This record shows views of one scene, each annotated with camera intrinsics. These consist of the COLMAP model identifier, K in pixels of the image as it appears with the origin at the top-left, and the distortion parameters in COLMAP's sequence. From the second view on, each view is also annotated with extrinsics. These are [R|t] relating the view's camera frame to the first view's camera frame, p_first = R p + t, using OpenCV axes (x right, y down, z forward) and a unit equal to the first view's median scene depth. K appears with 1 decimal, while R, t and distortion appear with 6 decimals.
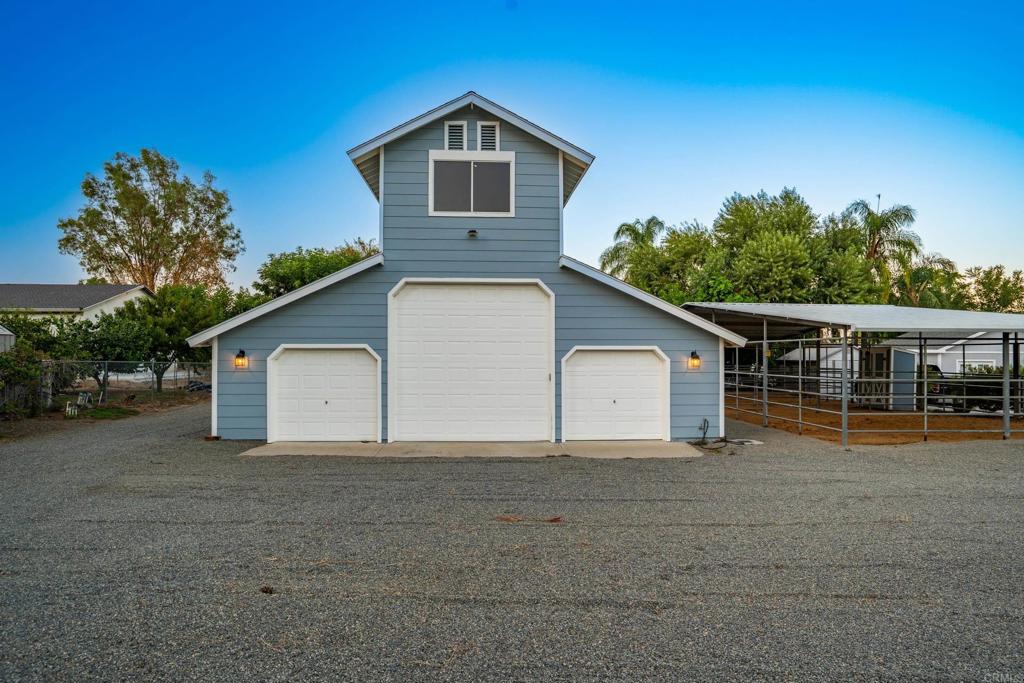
lens RADIAL K [[607.2, 0, 509.9], [0, 607.2, 350.8], [0, 0, 1]] dist [0.001225, 0.000785]
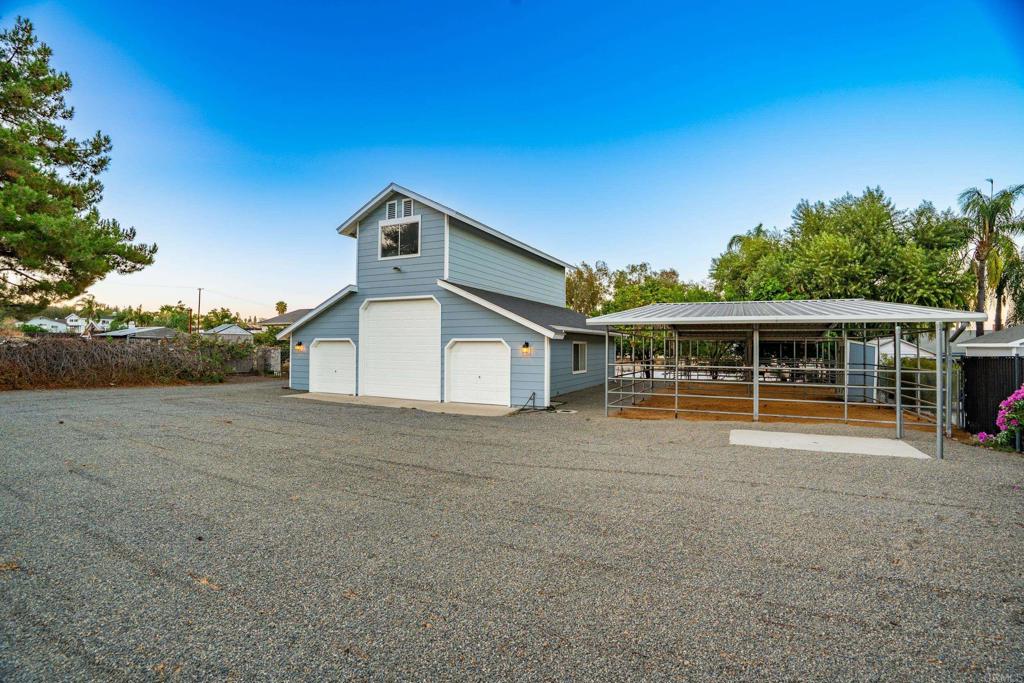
lens RADIAL K [[472.0, 0, 512.0], [0, 472.0, 341.5], [0, 0, 1]] dist [-0.049835, 0.000232]
pose [[0.876538, -0.001888, -0.481328, 0.793626], [-0.002579, 0.999960, -0.008619, 0.008872], [0.481325, 0.008796, 0.876498, 0.053956]]
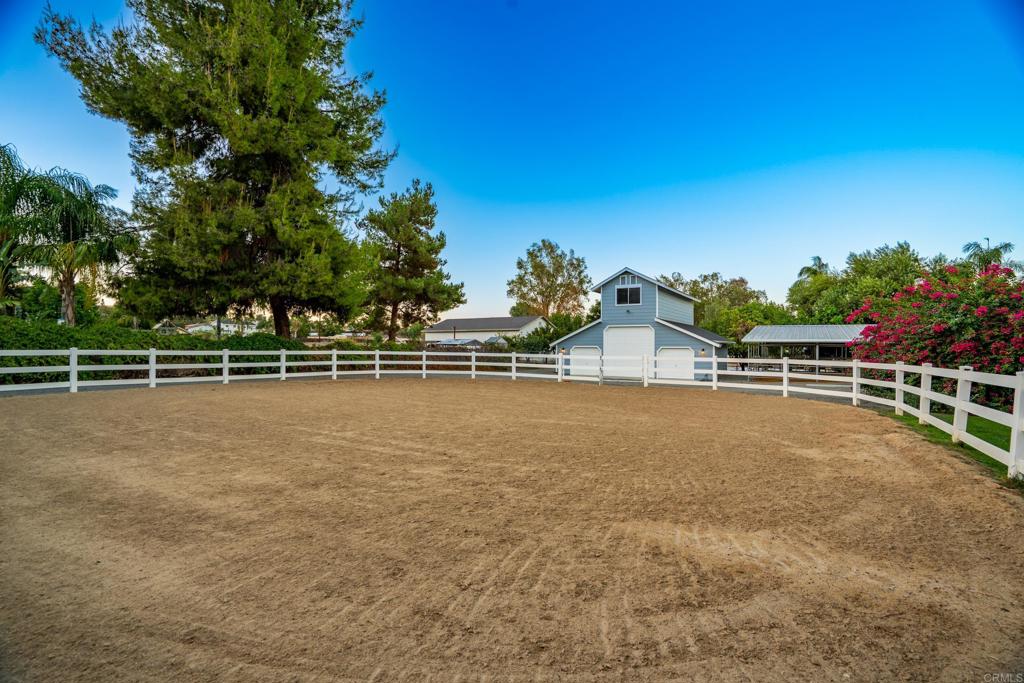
lens RADIAL K [[472.0, 0, 512.0], [0, 472.0, 341.5], [0, 0, 1]] dist [-0.049835, 0.000232]
pose [[0.817540, -0.003913, -0.575858, 0.842941], [-0.003199, 0.999931, -0.011336, -0.003939], [0.575863, 0.011110, 0.817471, -1.329435]]
